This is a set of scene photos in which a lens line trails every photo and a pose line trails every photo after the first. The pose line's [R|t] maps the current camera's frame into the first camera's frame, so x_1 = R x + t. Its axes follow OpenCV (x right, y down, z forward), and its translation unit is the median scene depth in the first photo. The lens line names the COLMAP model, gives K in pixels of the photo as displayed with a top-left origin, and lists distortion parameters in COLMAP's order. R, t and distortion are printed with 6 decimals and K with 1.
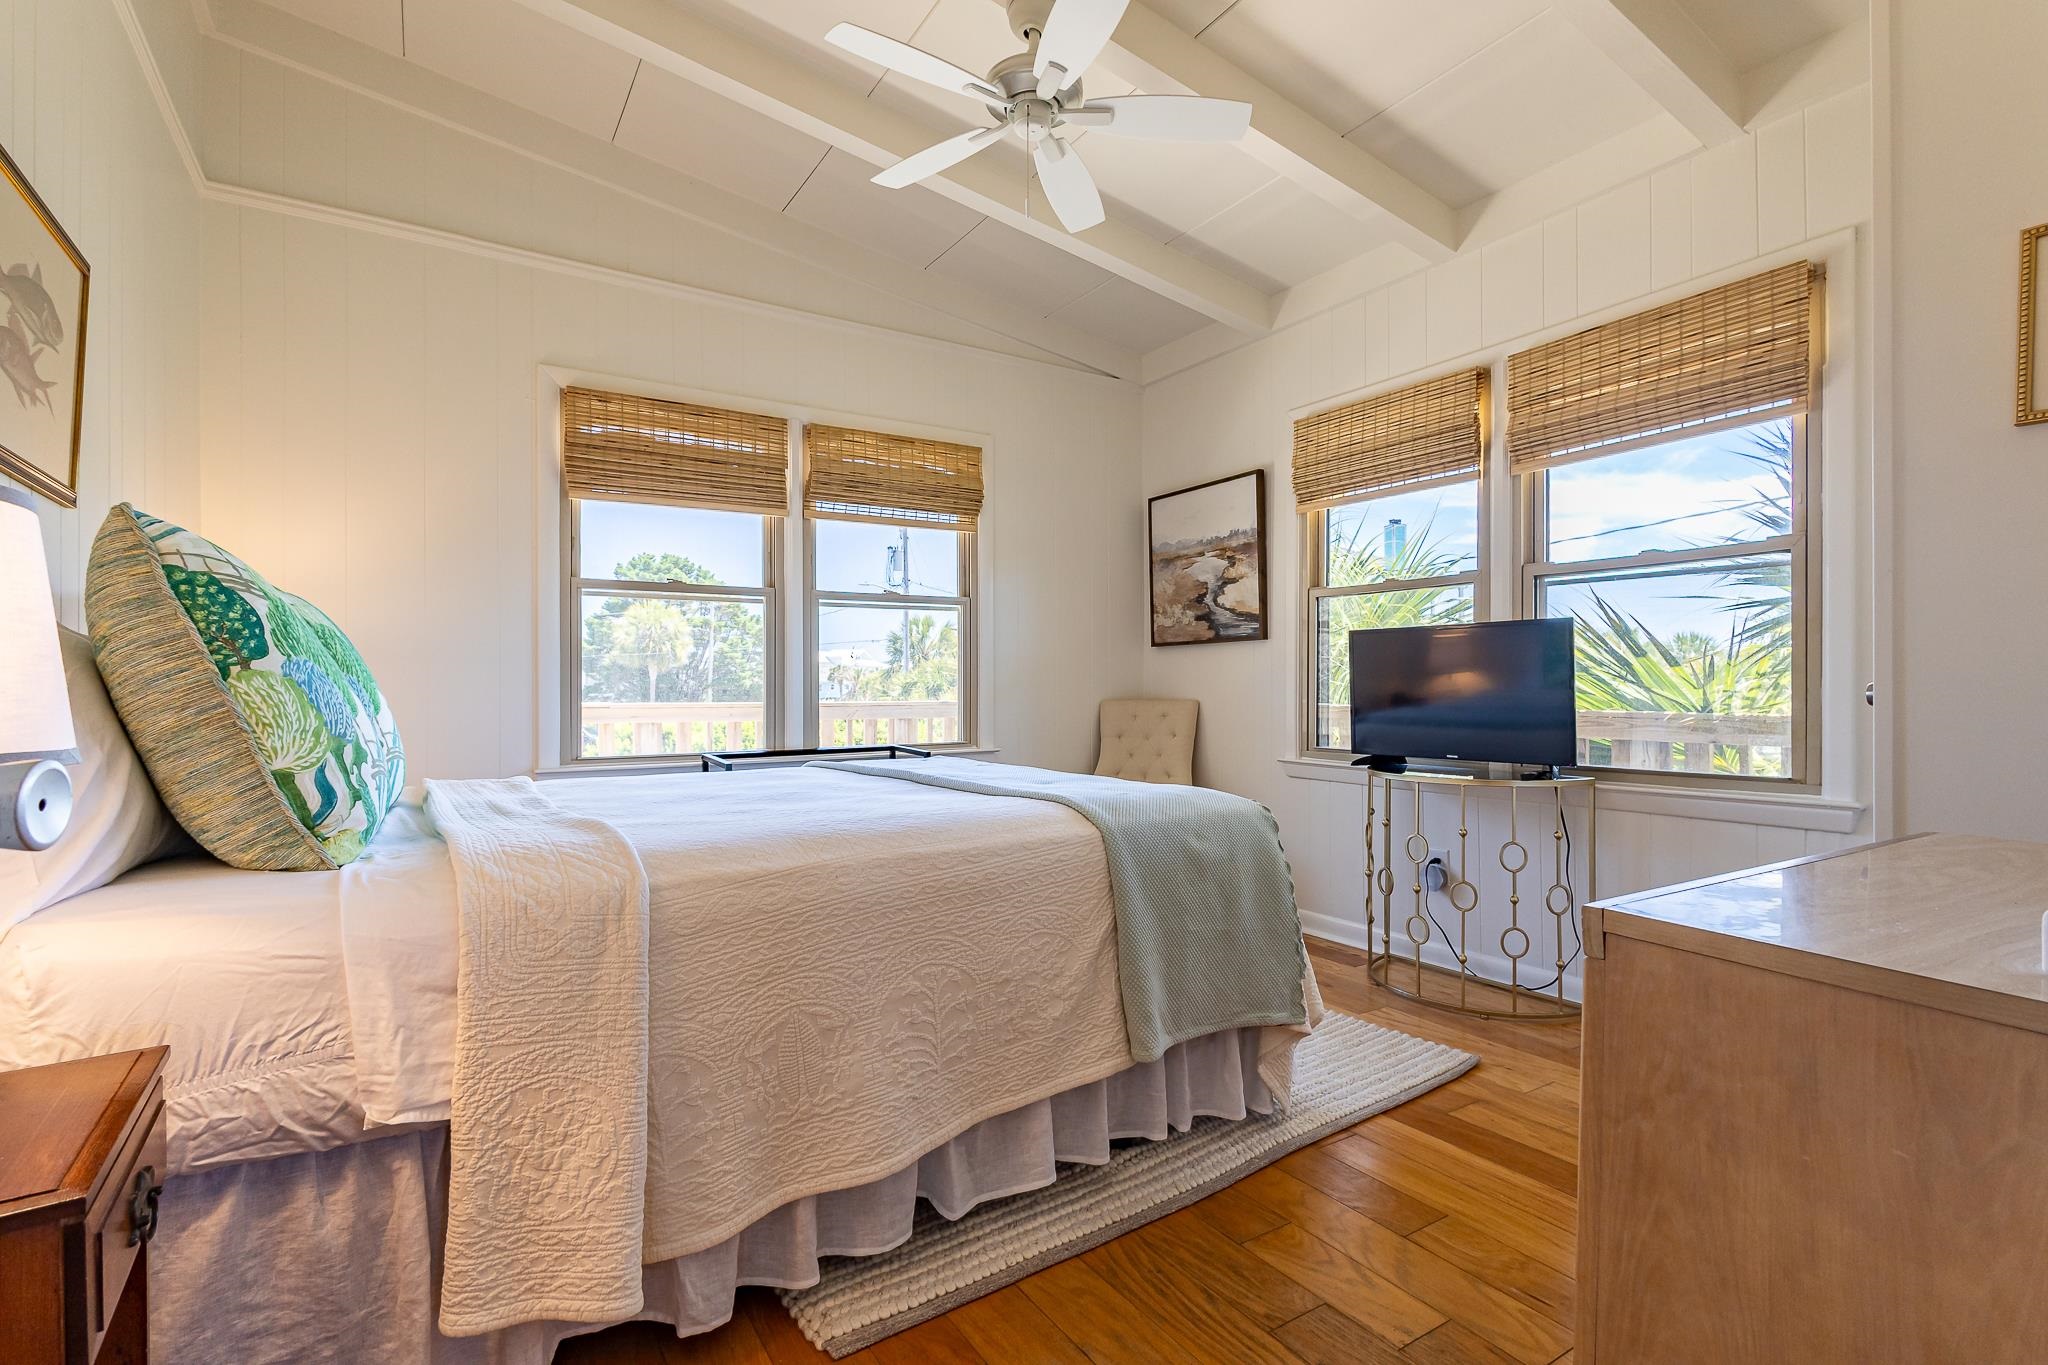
lens RADIAL K [[956.5, 0, 1017.1], [0, 956.5, 696.0], [0, 0, 1]] dist [0.022915, -0.005972]
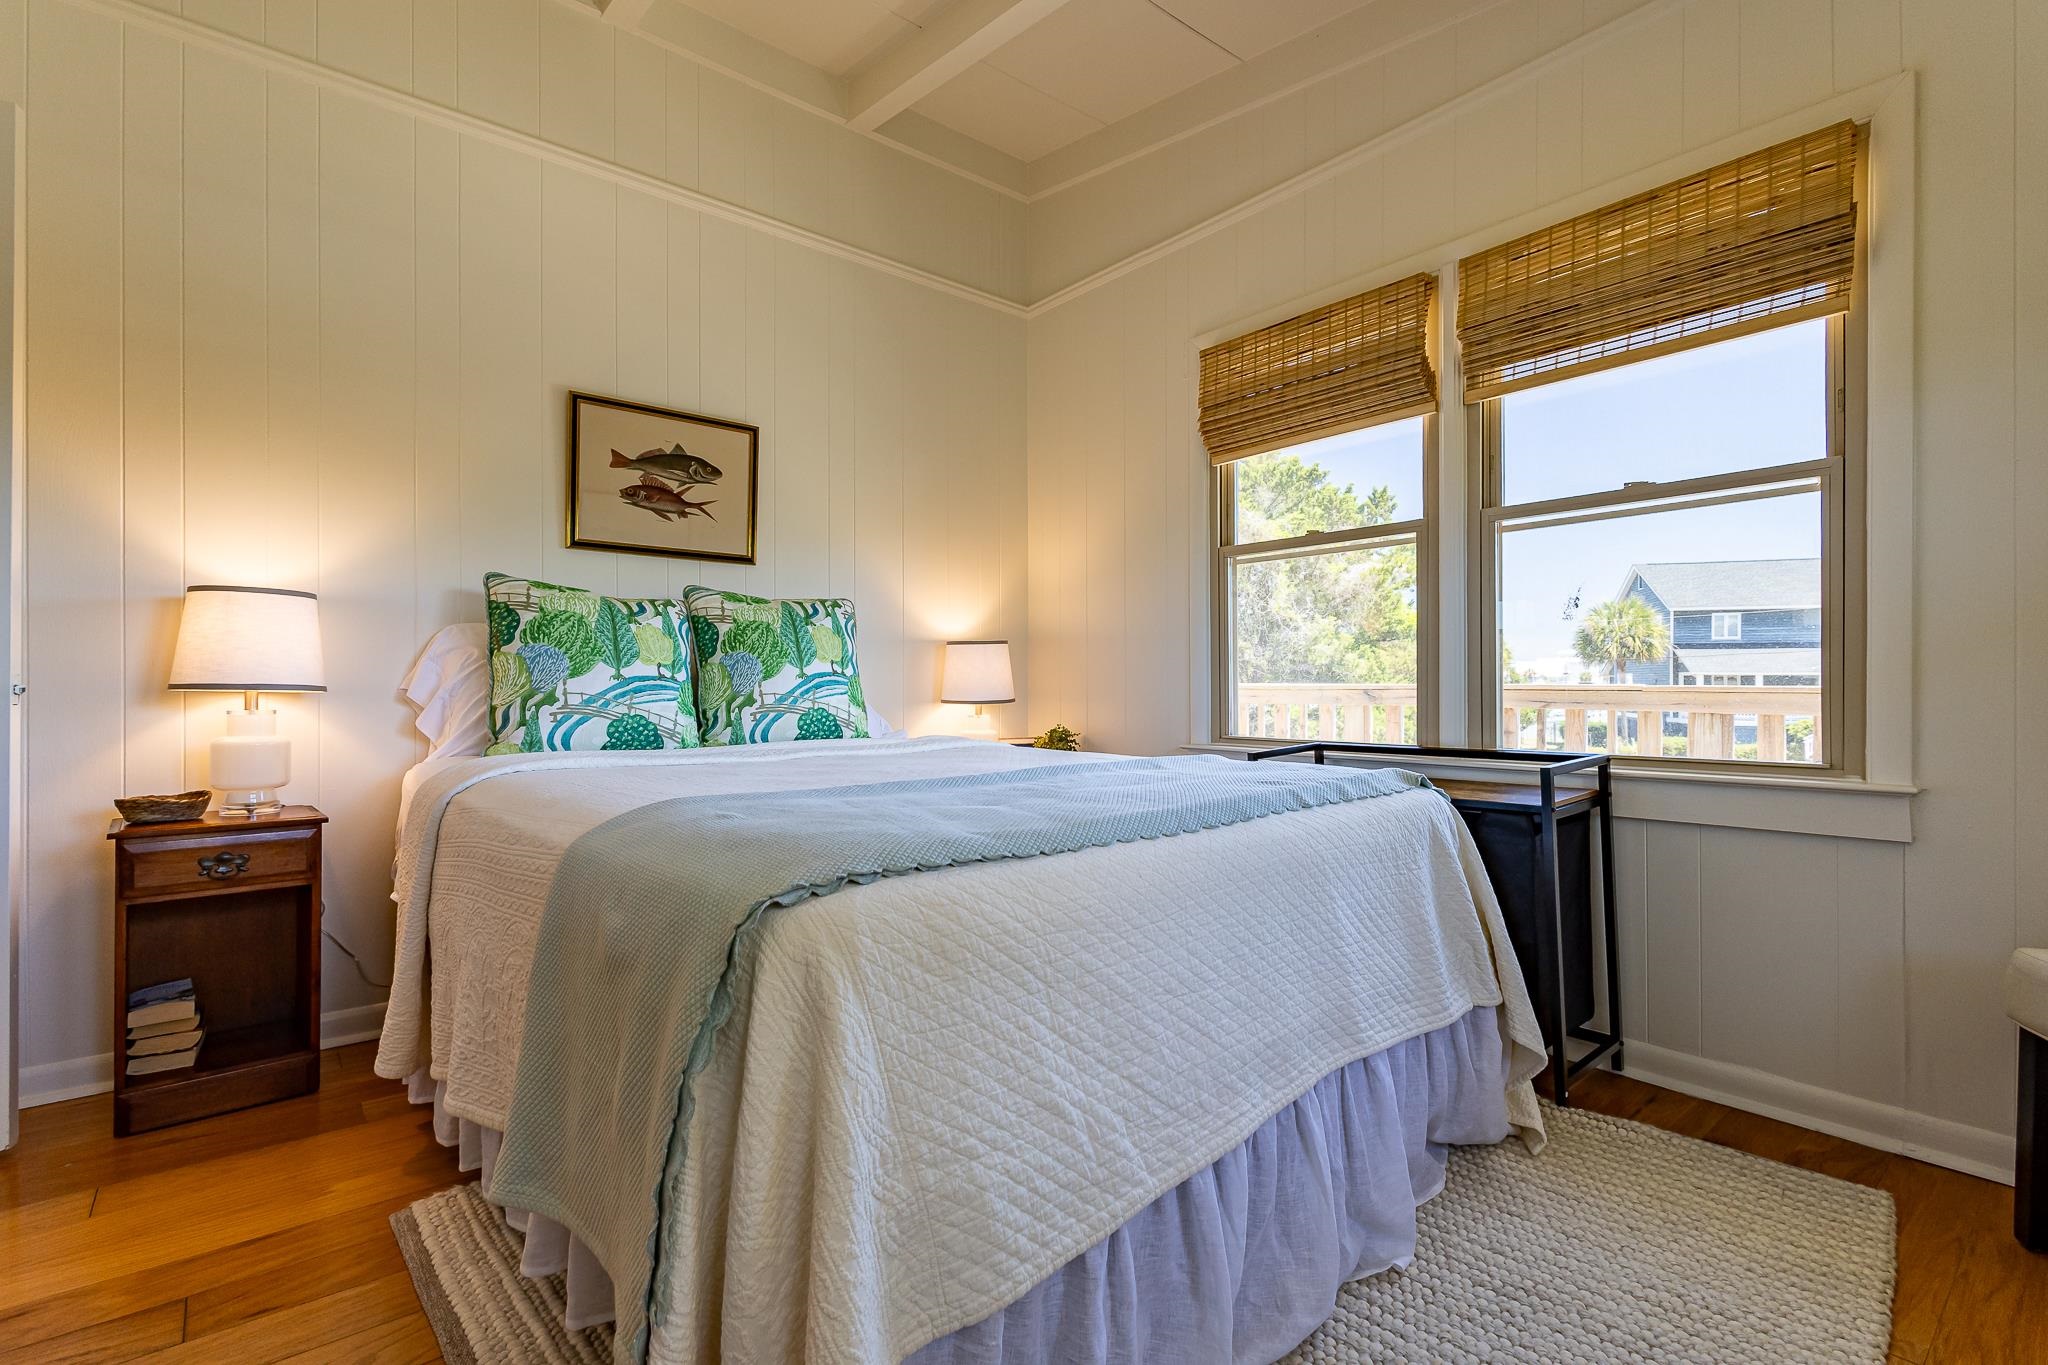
lens RADIAL K [[956.5, 0, 1010.2], [0, 956.5, 674.3], [0, 0, 1]] dist [0.022915, -0.005972]
pose [[0.120220, -0.003948, -0.992739, 0.441753], [-0.003109, 0.999986, -0.004354, 0.008447], [0.992742, 0.003610, 0.120206, 0.653530]]
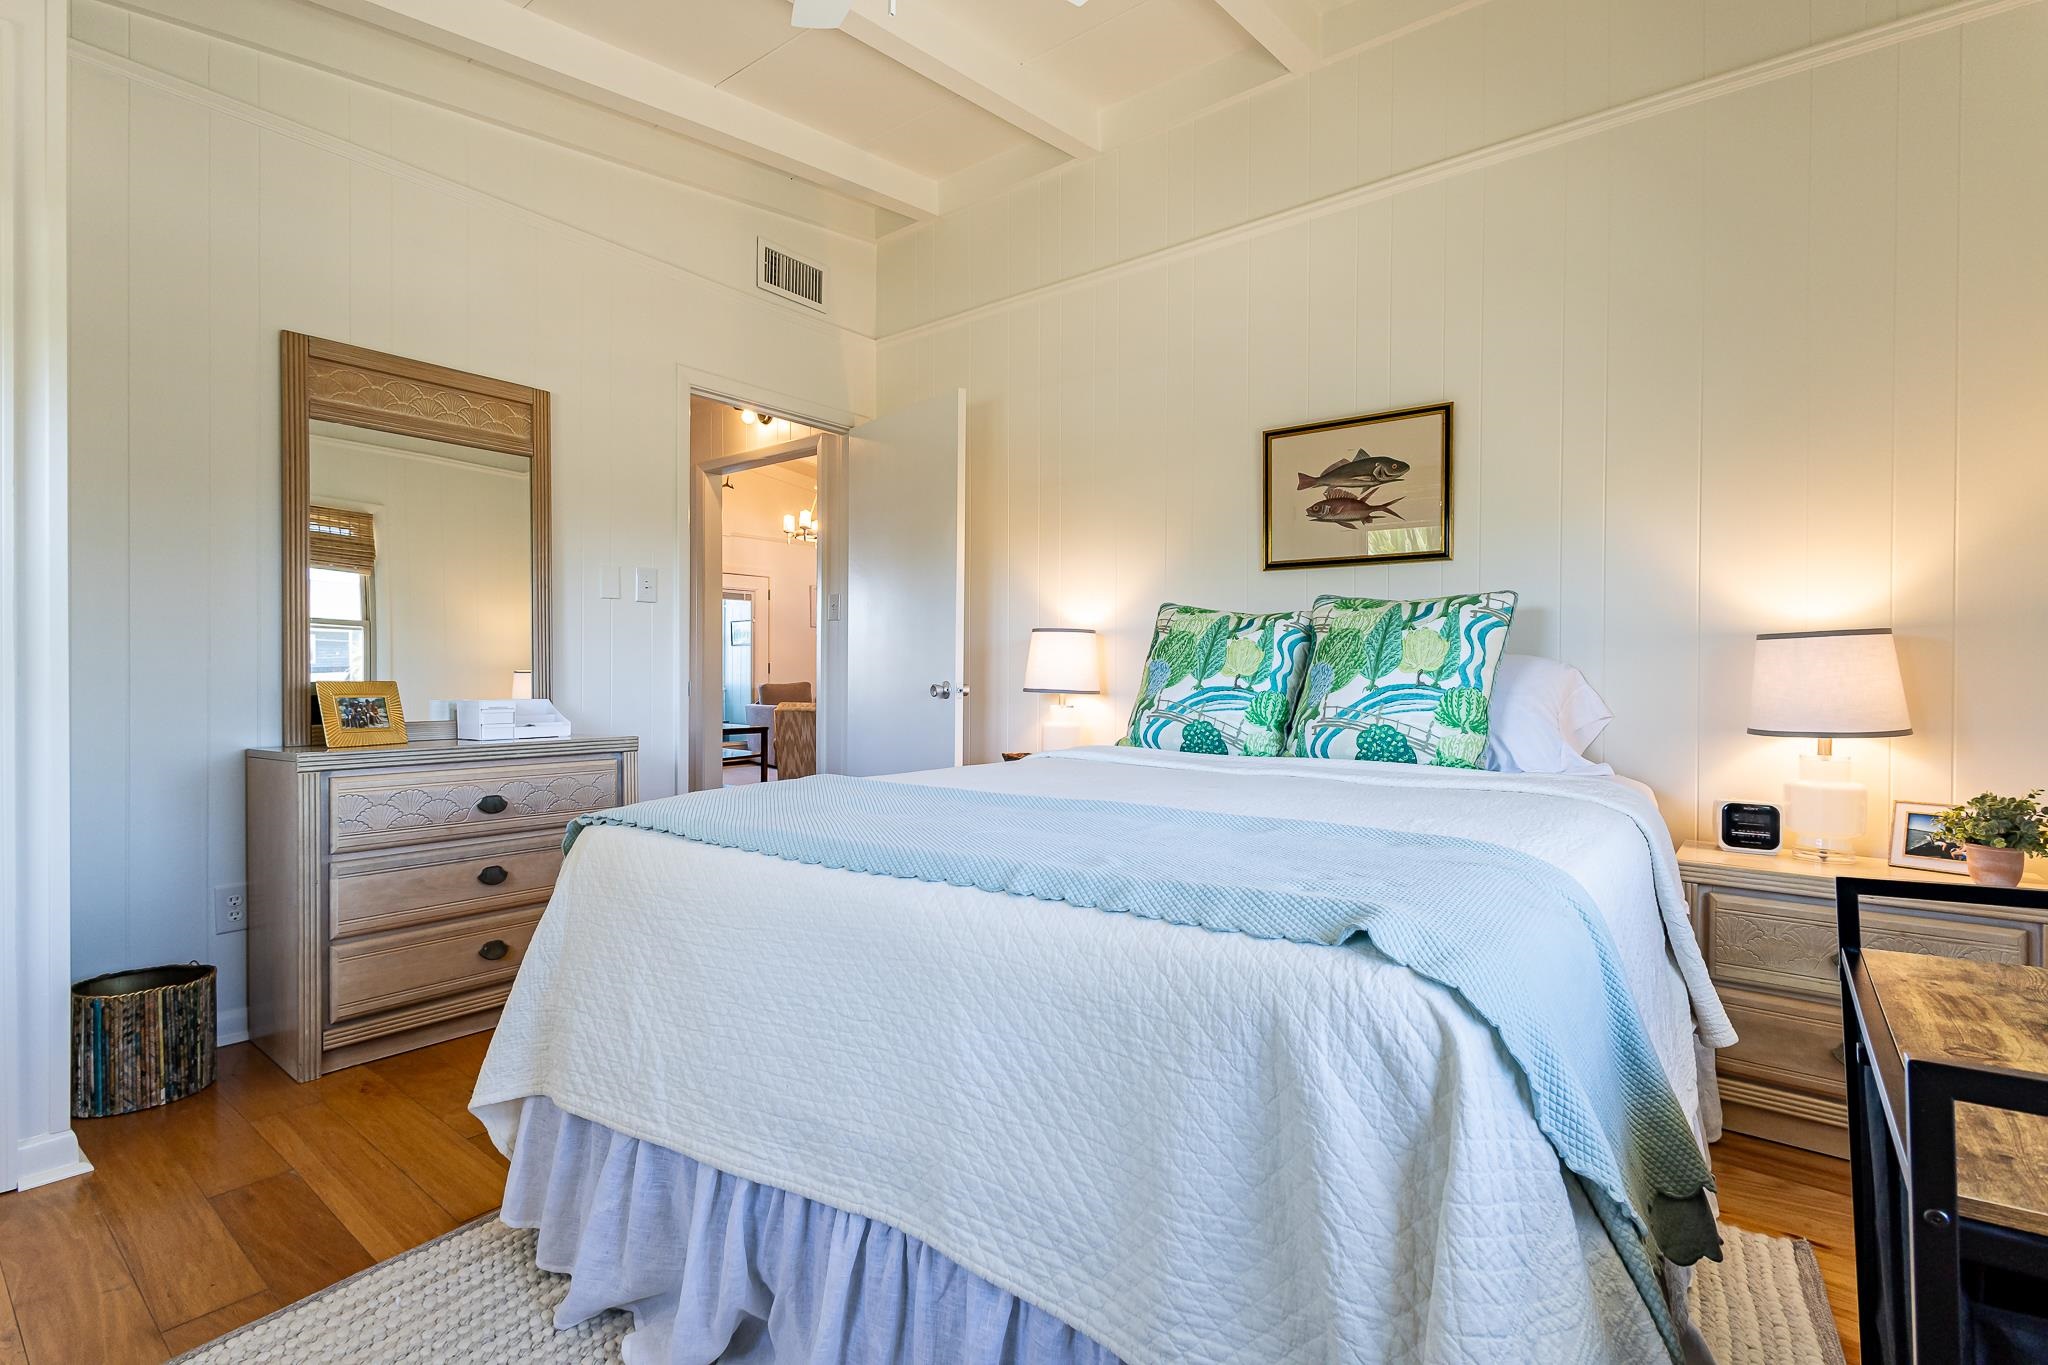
lens RADIAL K [[956.5, 0, 1020.8], [0, 956.5, 669.7], [0, 0, 1]] dist [0.022915, -0.005972]
pose [[-0.946352, -0.008683, -0.323020, 0.099435], [-0.006977, 0.999955, -0.006437, -0.000265], [0.323061, -0.003838, -0.946370, 1.167200]]
